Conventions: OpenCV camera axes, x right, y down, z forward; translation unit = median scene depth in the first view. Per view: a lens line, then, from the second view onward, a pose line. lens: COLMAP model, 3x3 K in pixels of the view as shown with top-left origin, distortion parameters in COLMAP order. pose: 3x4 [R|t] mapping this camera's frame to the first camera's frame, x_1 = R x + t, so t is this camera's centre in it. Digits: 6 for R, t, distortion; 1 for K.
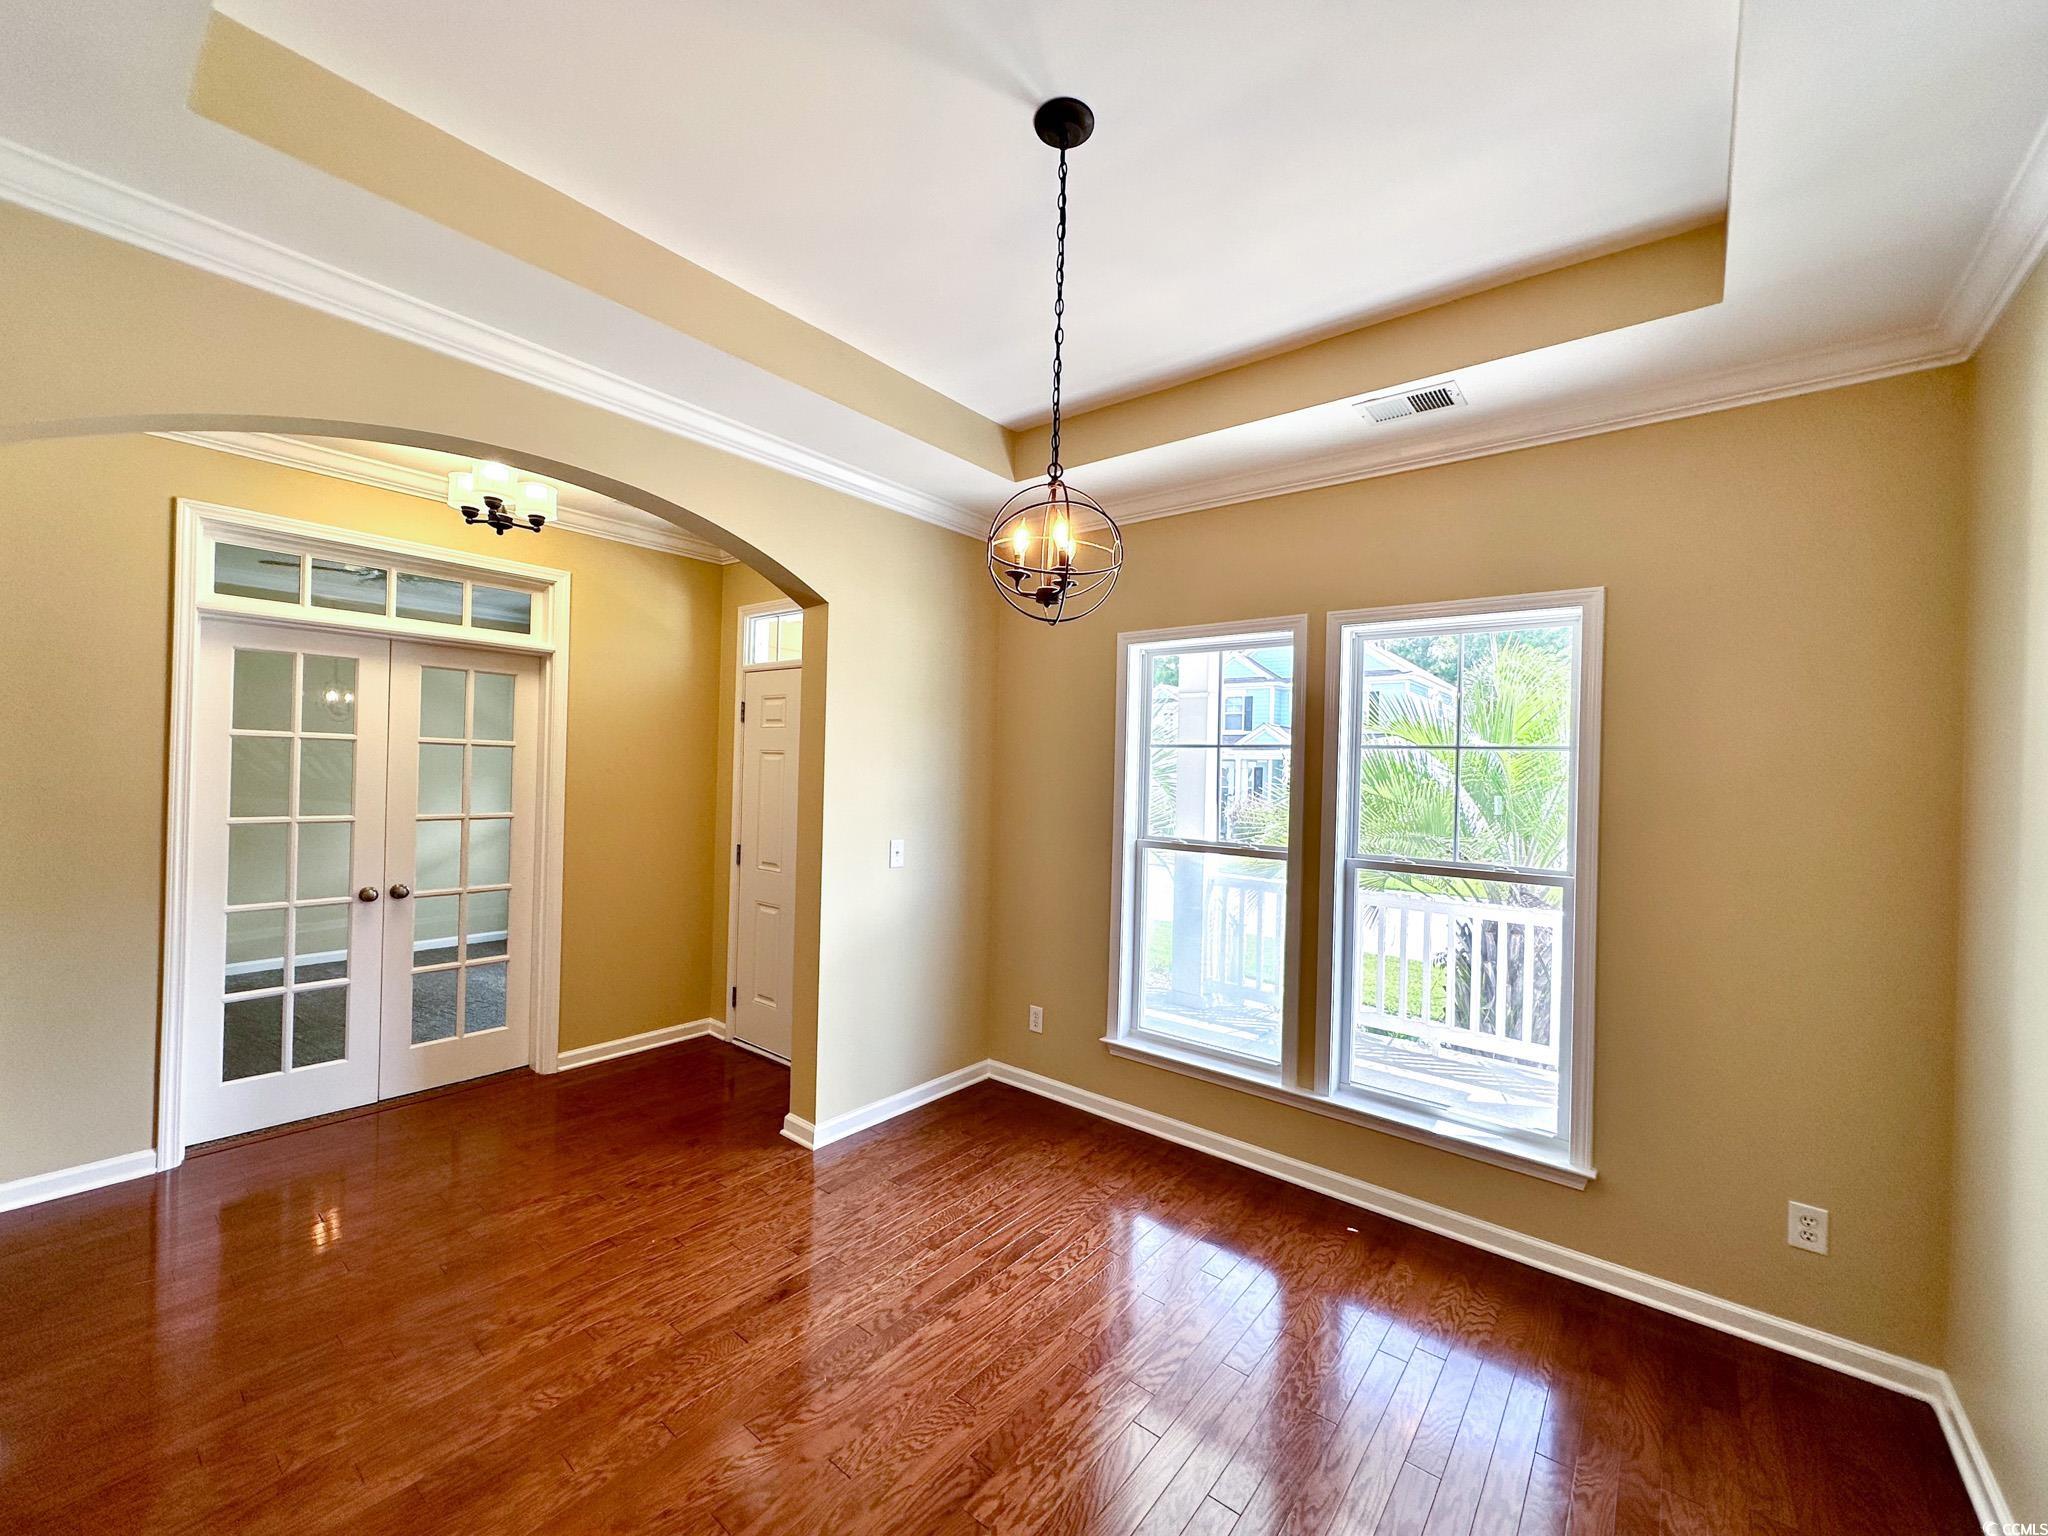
lens RADIAL K [[814.9, 0, 1026.8], [0, 814.9, 768.7], [0, 0, 1]] dist [-0.002703, 0.000245]
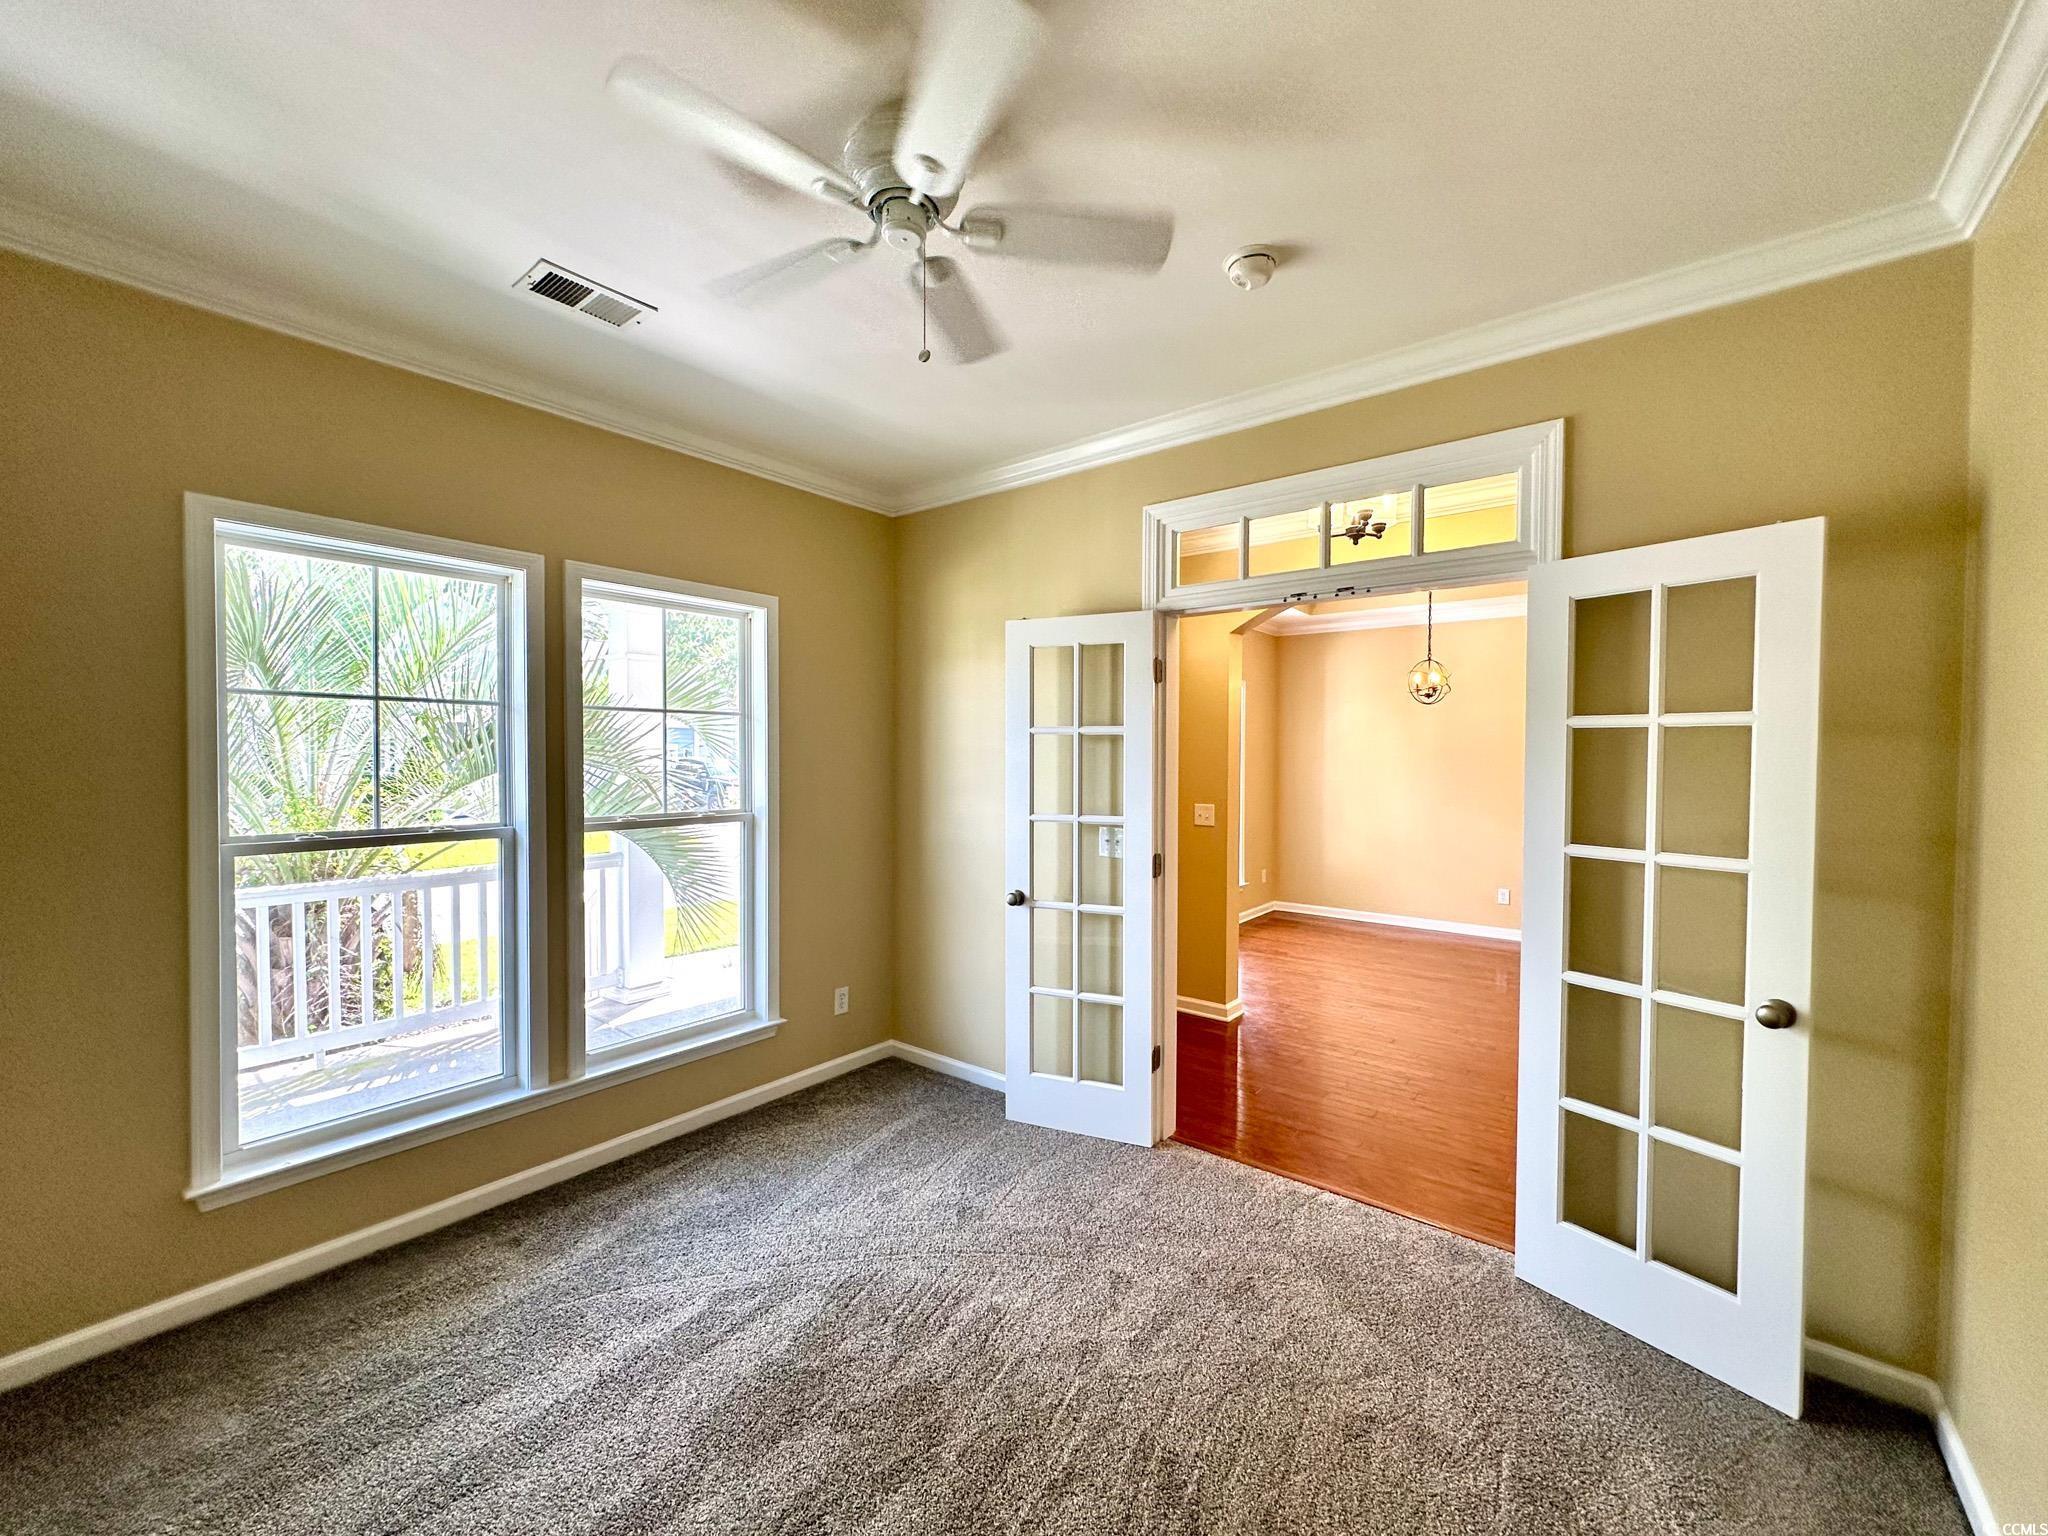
lens RADIAL K [[814.9, 0, 1026.8], [0, 814.9, 768.7], [0, 0, 1]] dist [-0.002703, 0.000245]
pose [[0.000633, -0.049569, 0.998771, -0.489972], [-0.007398, 0.998743, 0.049572, -0.003768], [-0.999972, -0.007420, 0.000265, 0.426722]]
